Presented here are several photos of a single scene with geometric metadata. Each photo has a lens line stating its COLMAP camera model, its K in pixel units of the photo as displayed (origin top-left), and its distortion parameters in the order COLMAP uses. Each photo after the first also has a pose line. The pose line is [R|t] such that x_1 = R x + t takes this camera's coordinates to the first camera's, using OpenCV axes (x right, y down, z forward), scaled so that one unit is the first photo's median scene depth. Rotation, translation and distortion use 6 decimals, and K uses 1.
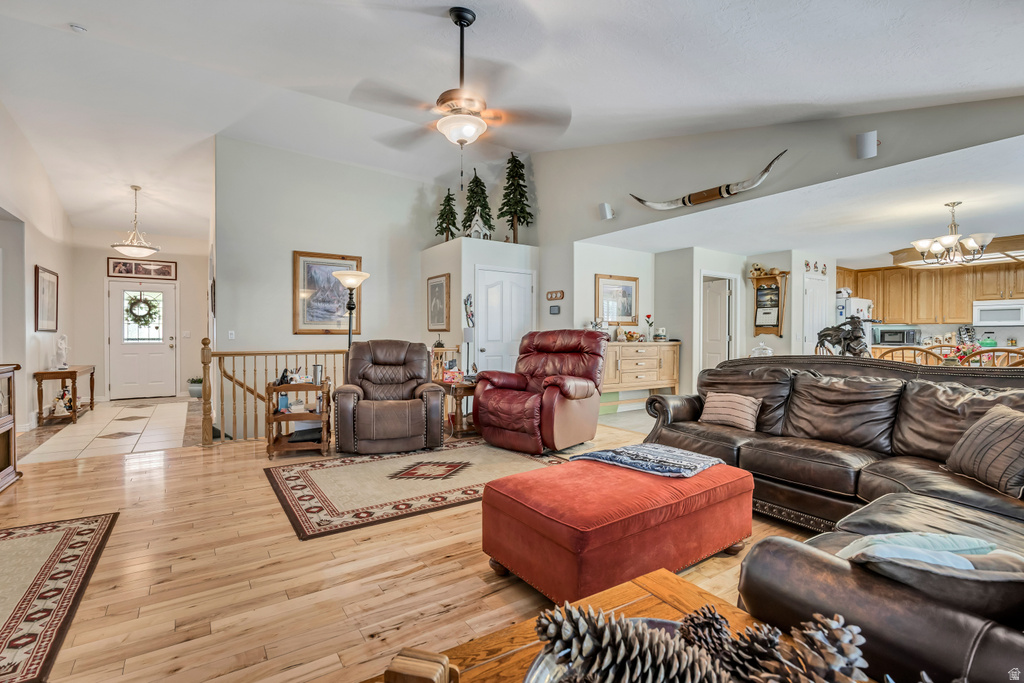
lens RADIAL K [[458.4, 0, 506.4], [0, 458.4, 336.8], [0, 0, 1]] dist [-0.007978, 0.000603]
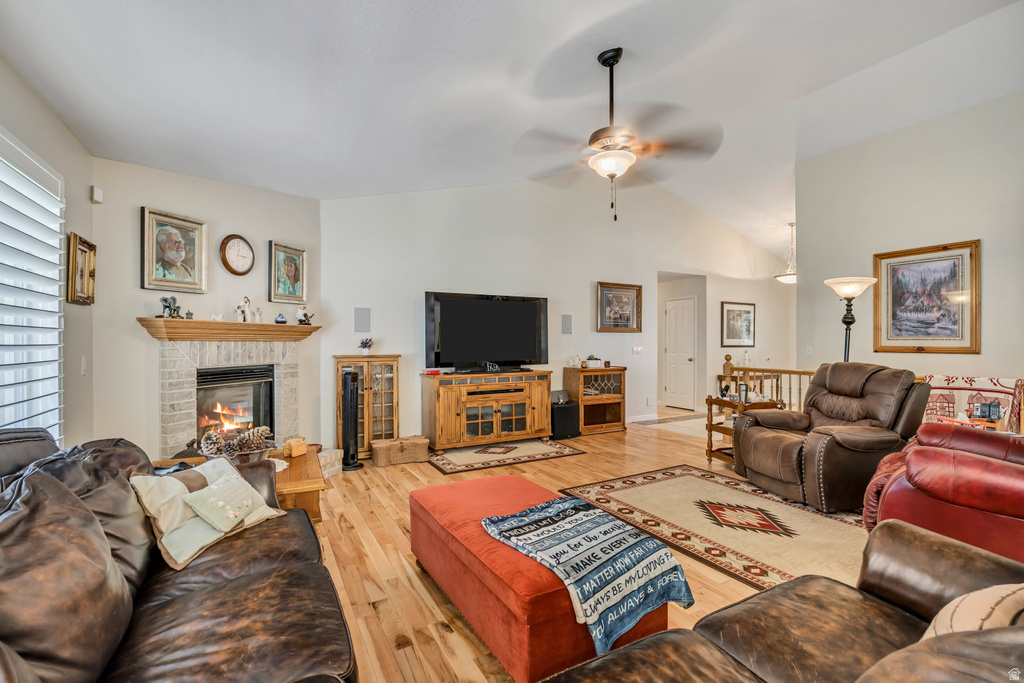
lens RADIAL K [[458.4, 0, 512.2], [0, 458.4, 345.2], [0, 0, 1]] dist [-0.007978, 0.000603]
pose [[-0.083622, 0.003265, -0.996492, 0.435253], [-0.005808, 0.999976, 0.003763, -0.017748], [0.996481, 0.006102, -0.083601, 0.390735]]
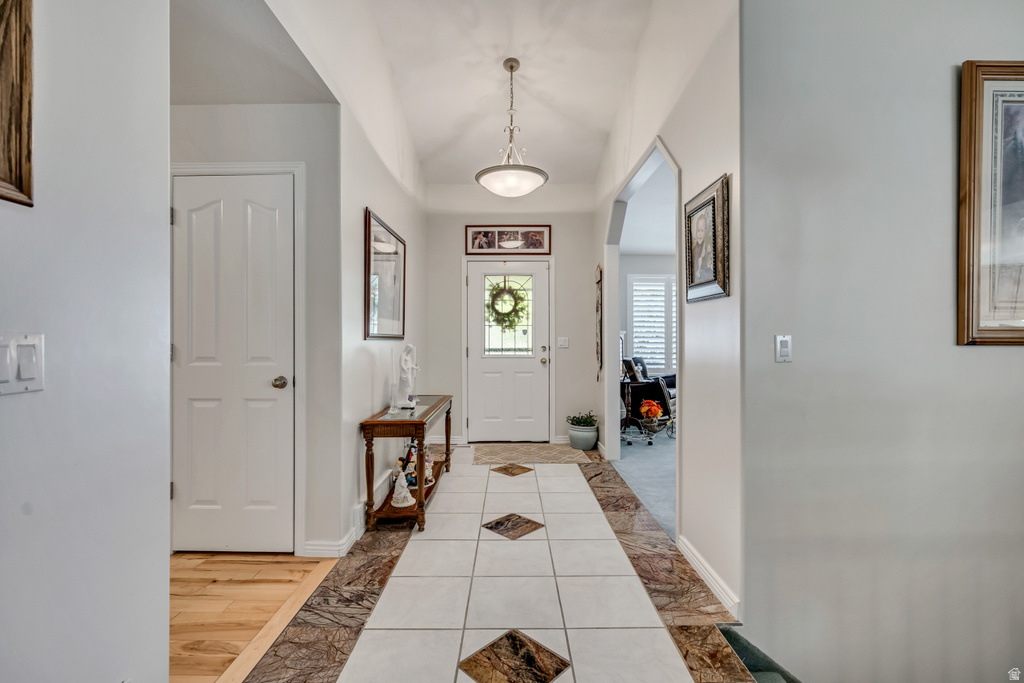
lens RADIAL K [[458.4, 0, 508.6], [0, 458.4, 342.2], [0, 0, 1]] dist [-0.007978, 0.000603]
pose [[0.823785, 0.001690, -0.566899, -0.530619], [-0.001807, 0.999998, 0.000355, -0.007295], [0.566899, 0.000732, 0.823787, 0.579615]]
